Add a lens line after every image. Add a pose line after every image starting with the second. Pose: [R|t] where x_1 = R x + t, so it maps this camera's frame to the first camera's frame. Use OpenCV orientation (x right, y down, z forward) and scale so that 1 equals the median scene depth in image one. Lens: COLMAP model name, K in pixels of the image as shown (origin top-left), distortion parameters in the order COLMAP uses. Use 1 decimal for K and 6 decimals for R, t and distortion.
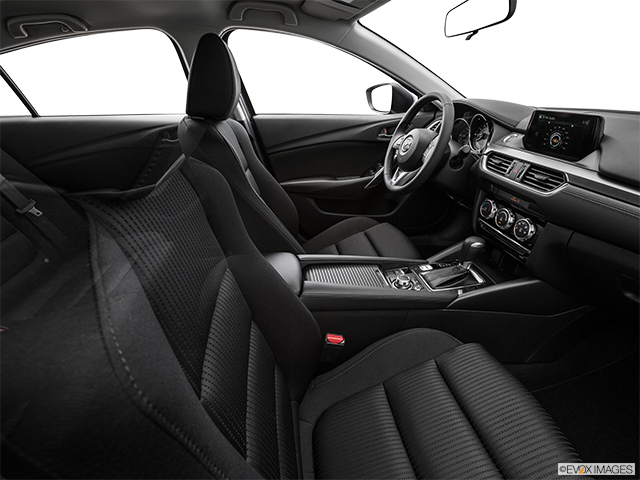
lens RADIAL K [[308.4, 0, 320.0], [0, 308.4, 240.0], [0, 0, 1]] dist [-0.000423, 0.000216]
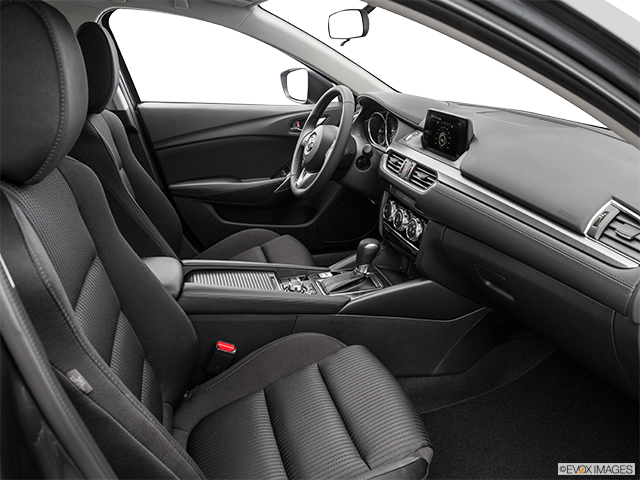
lens RADIAL K [[515.8, 0, 320.0], [0, 515.8, 240.0], [0, 0, 1]] dist [-0.033697, -0.003081]
pose [[0.994739, -0.010727, 0.101878, 0.178611], [0.020216, 0.995501, -0.092569, 0.129982], [-0.100426, 0.094141, 0.990481, -0.518448]]
